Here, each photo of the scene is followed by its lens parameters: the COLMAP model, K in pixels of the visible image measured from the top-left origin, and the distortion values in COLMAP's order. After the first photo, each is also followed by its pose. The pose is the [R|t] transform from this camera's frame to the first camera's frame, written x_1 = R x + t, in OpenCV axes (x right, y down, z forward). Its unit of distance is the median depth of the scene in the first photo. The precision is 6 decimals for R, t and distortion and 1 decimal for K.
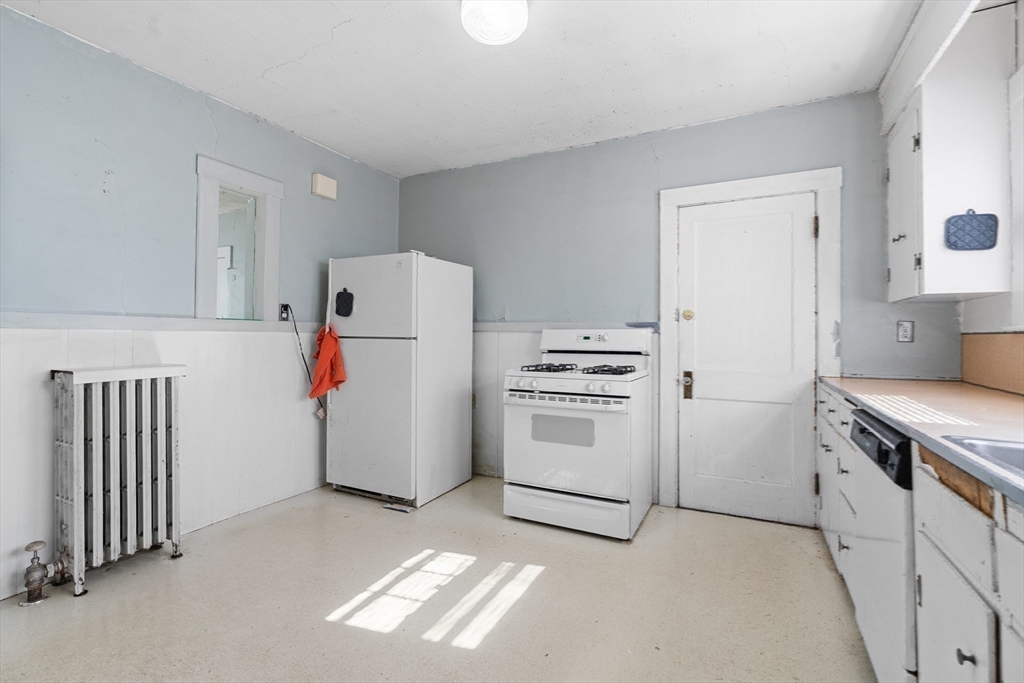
lens RADIAL K [[461.6, 0, 509.8], [0, 461.6, 327.1], [0, 0, 1]] dist [-0.015459, 0.006460]
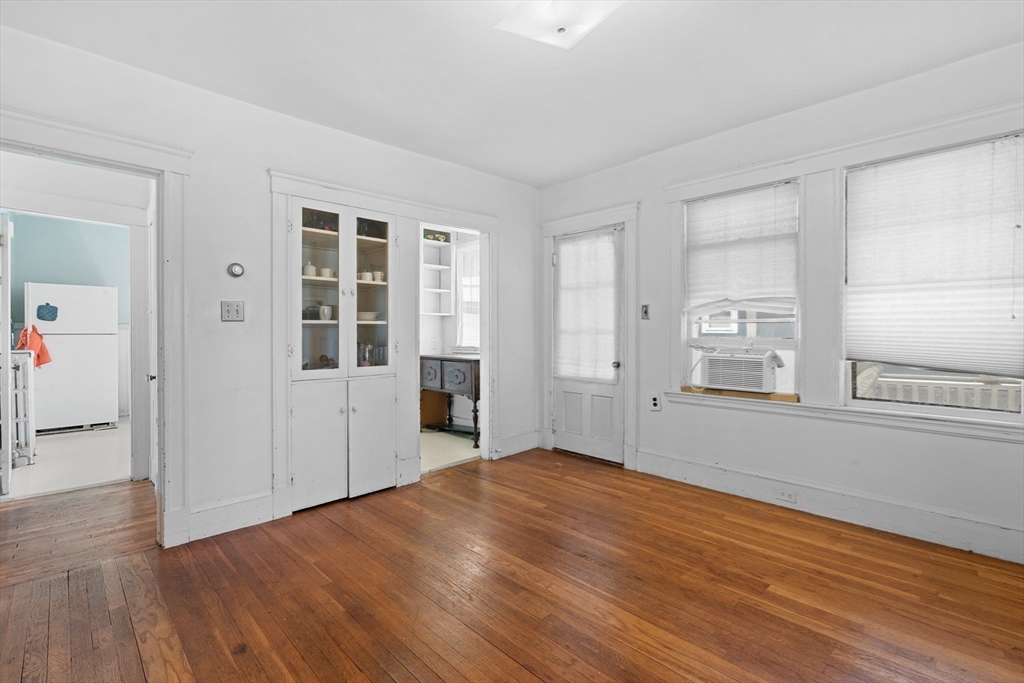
lens RADIAL K [[461.6, 0, 507.7], [0, 461.6, 330.7], [0, 0, 1]] dist [-0.015459, 0.006460]
pose [[0.319259, -0.006556, 0.947645, -1.513883], [-0.011926, 0.999869, 0.010935, -0.029407], [-0.947592, -0.014792, 0.319139, -1.133651]]
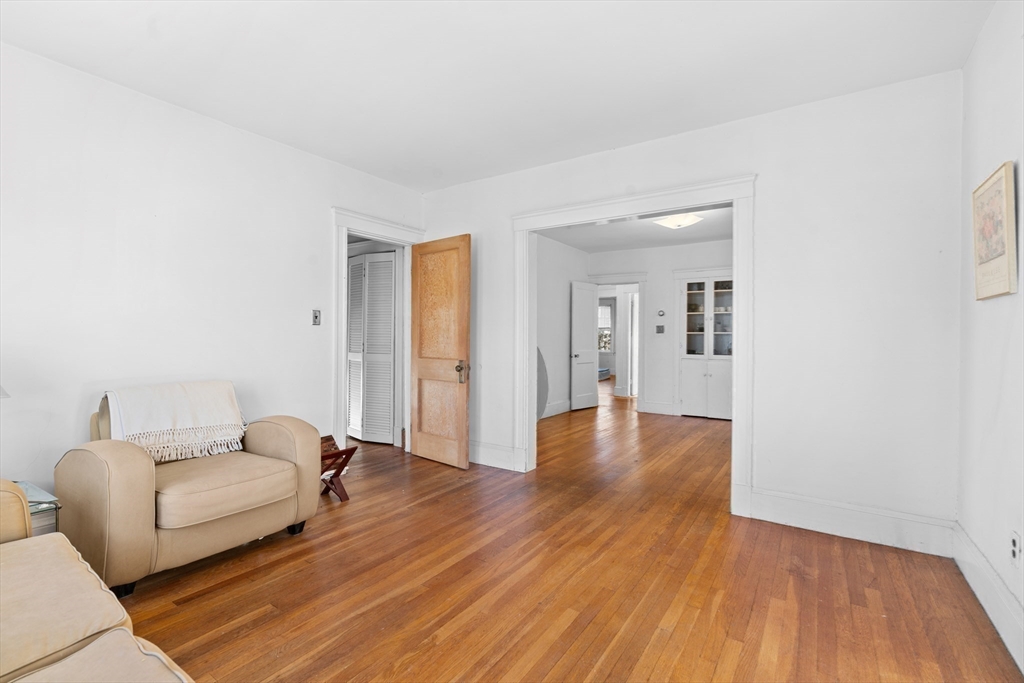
lens RADIAL K [[461.6, 0, 513.5], [0, 461.6, 335.5], [0, 0, 1]] dist [-0.015459, 0.006460]
pose [[0.993521, 0.001328, -0.113641, -1.296376], [0.000669, 0.999846, 0.017538, -0.061278], [0.113647, -0.017501, 0.993367, -2.807671]]
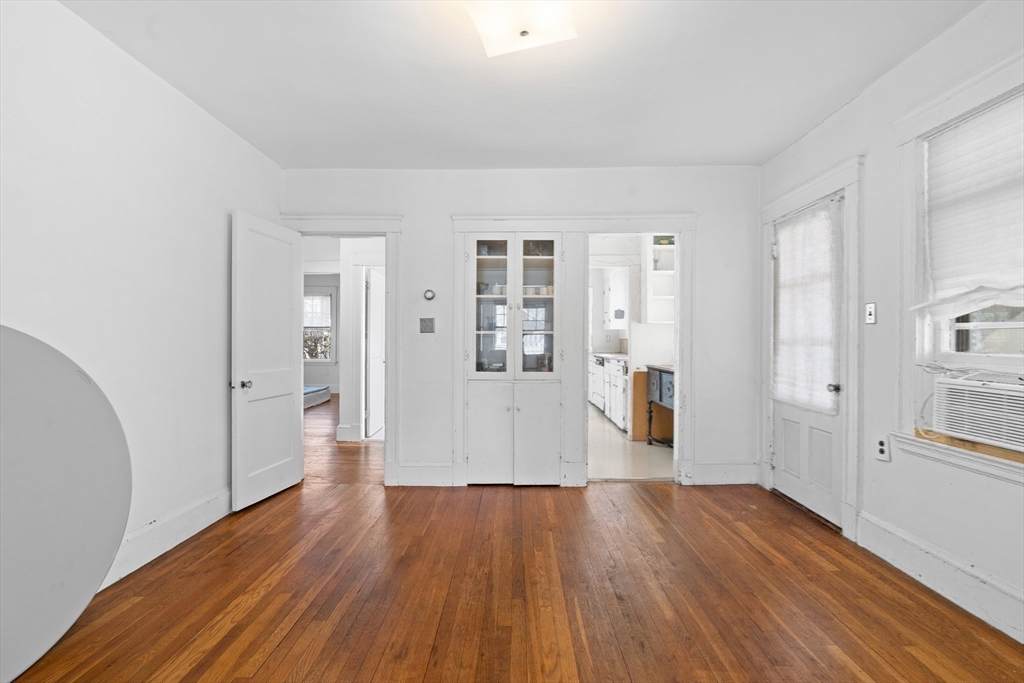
lens RADIAL K [[461.6, 0, 514.6], [0, 461.6, 336.6], [0, 0, 1]] dist [-0.015459, 0.006460]
pose [[0.891227, -0.000273, 0.453557, -1.169583], [-0.004697, 0.999941, 0.009831, -0.033411], [-0.453533, -0.010892, 0.891173, -1.557429]]
